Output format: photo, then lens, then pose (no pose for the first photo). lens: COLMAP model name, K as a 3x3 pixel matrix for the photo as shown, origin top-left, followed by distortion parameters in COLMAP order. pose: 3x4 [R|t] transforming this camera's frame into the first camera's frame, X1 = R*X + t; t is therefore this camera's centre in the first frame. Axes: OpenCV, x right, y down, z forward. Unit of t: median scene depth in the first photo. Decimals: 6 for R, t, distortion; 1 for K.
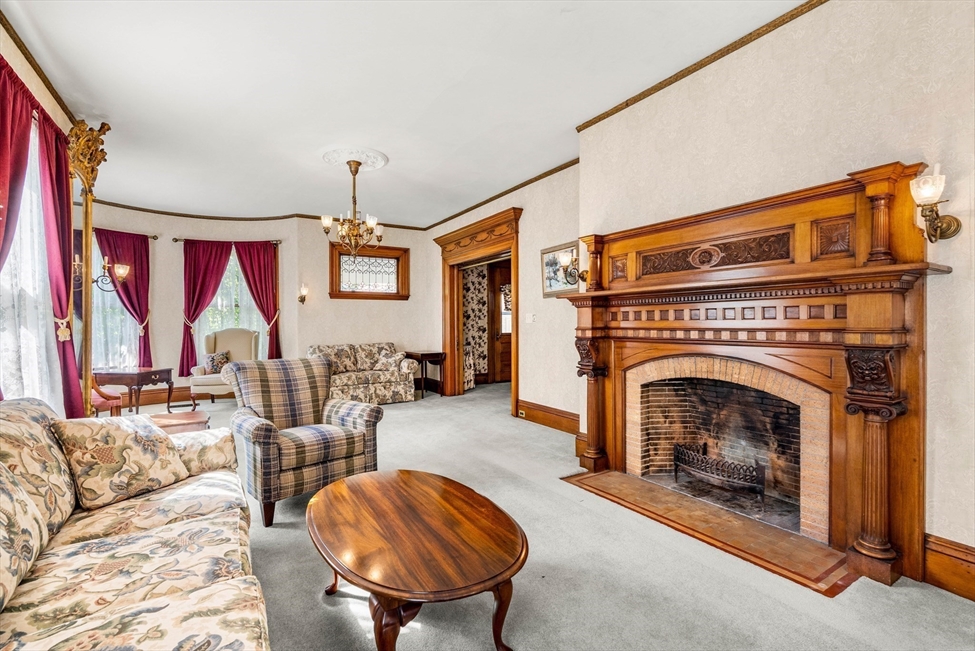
lens RADIAL K [[442.8, 0, 489.1], [0, 442.8, 329.0], [0, 0, 1]] dist [-0.009527, 0.002755]
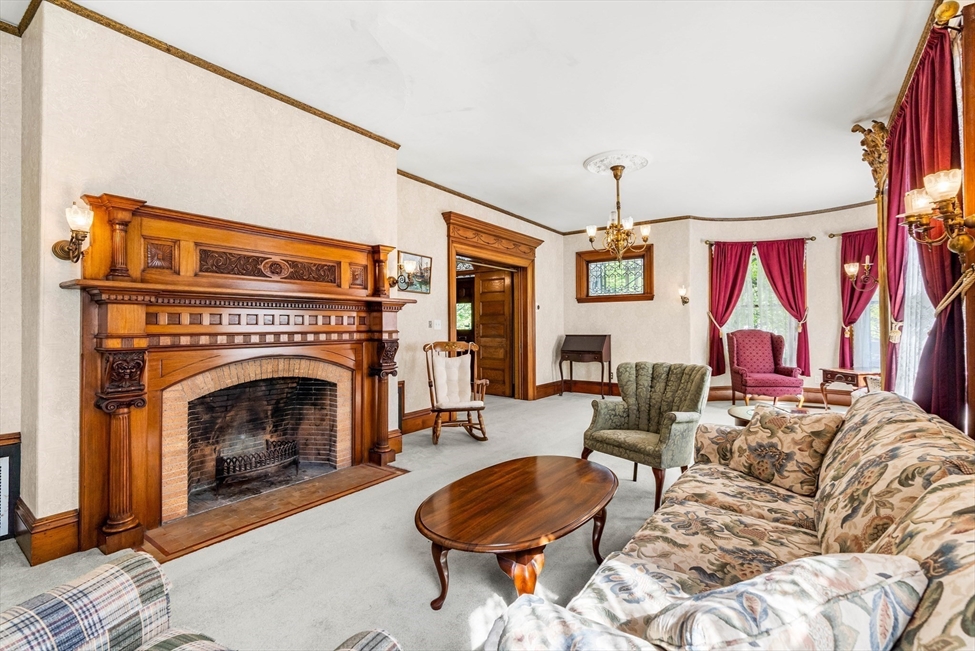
lens RADIAL K [[442.8, 0, 490.2], [0, 442.8, 322.3], [0, 0, 1]] dist [-0.009527, 0.002755]
pose [[-0.380296, 0.014004, 0.924759, -0.597715], [0.015617, 0.999840, -0.008718, -0.007029], [-0.924733, 0.011126, -0.380454, 0.741154]]
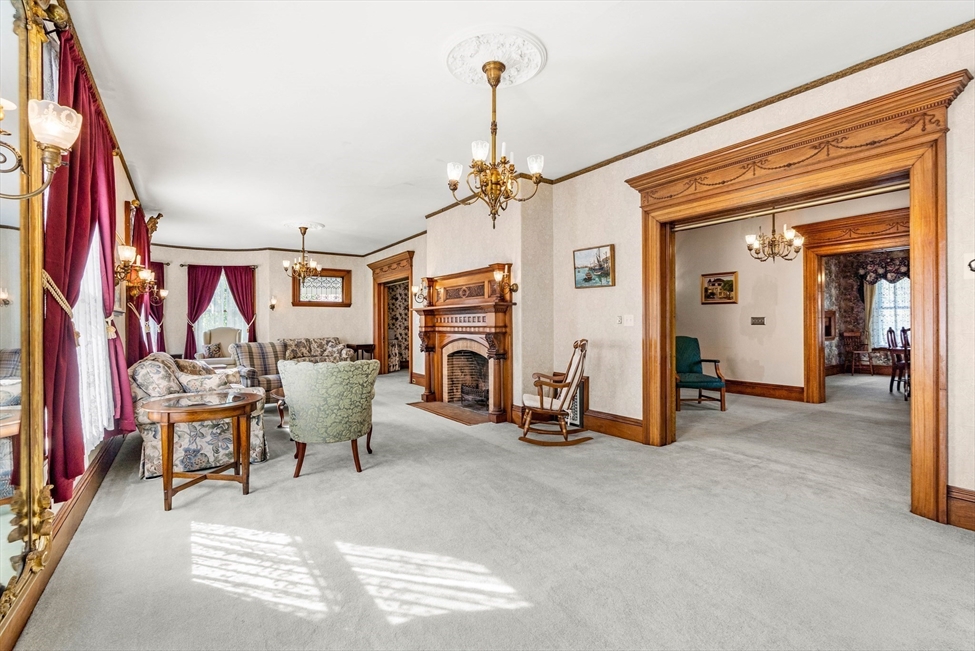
lens RADIAL K [[442.8, 0, 490.5], [0, 442.8, 326.9], [0, 0, 1]] dist [-0.009527, 0.002755]
pose [[0.998658, 0.000825, 0.051782, 0.404867], [-0.000512, 0.999981, -0.006062, 0.011627], [-0.051786, 0.006027, 0.998640, -0.903482]]
